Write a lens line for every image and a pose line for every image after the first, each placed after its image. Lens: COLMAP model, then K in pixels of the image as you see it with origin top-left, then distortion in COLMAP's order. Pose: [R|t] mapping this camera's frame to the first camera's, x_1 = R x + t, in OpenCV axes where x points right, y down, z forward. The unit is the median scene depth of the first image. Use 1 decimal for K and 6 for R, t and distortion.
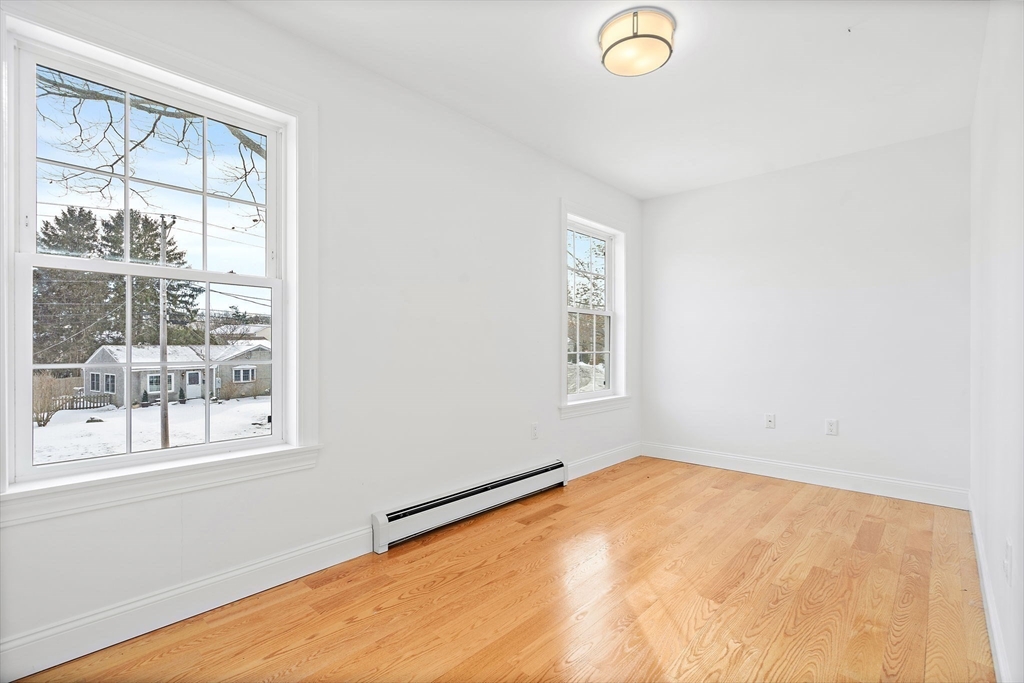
lens RADIAL K [[469.9, 0, 512.9], [0, 469.9, 347.9], [0, 0, 1]] dist [-0.000264, 0.000388]
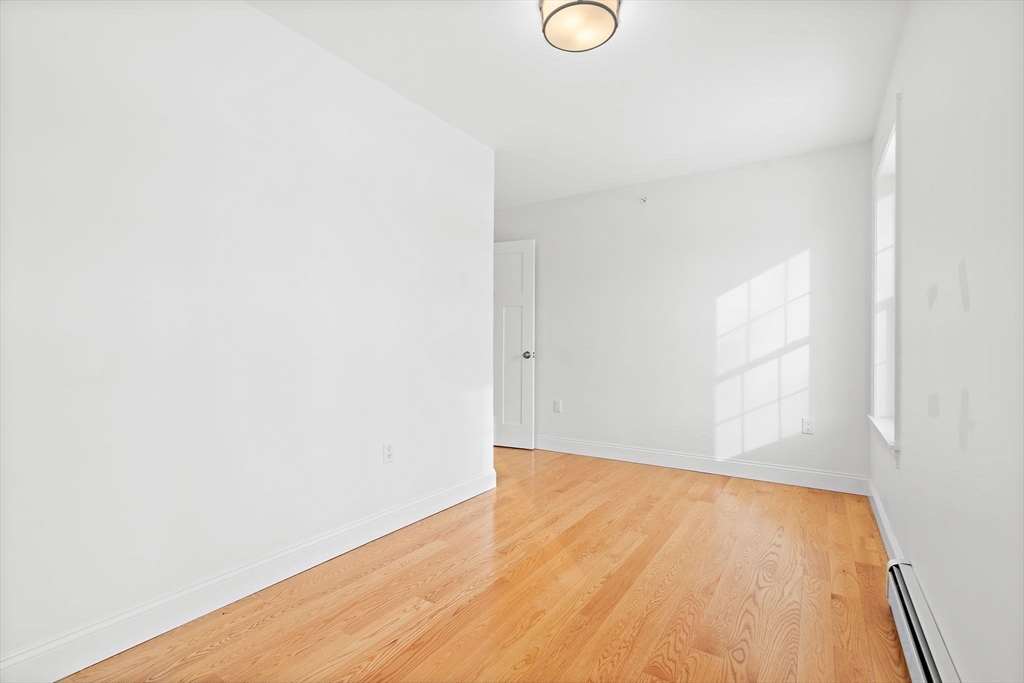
lens RADIAL K [[469.9, 0, 512.9], [0, 469.9, 347.9], [0, 0, 1]] dist [-0.000264, 0.000388]
pose [[-0.986702, -0.000061, -0.162541, 0.523965], [-0.001119, 0.999979, 0.006420, -0.001578], [0.162537, 0.006517, -0.986681, 1.838270]]
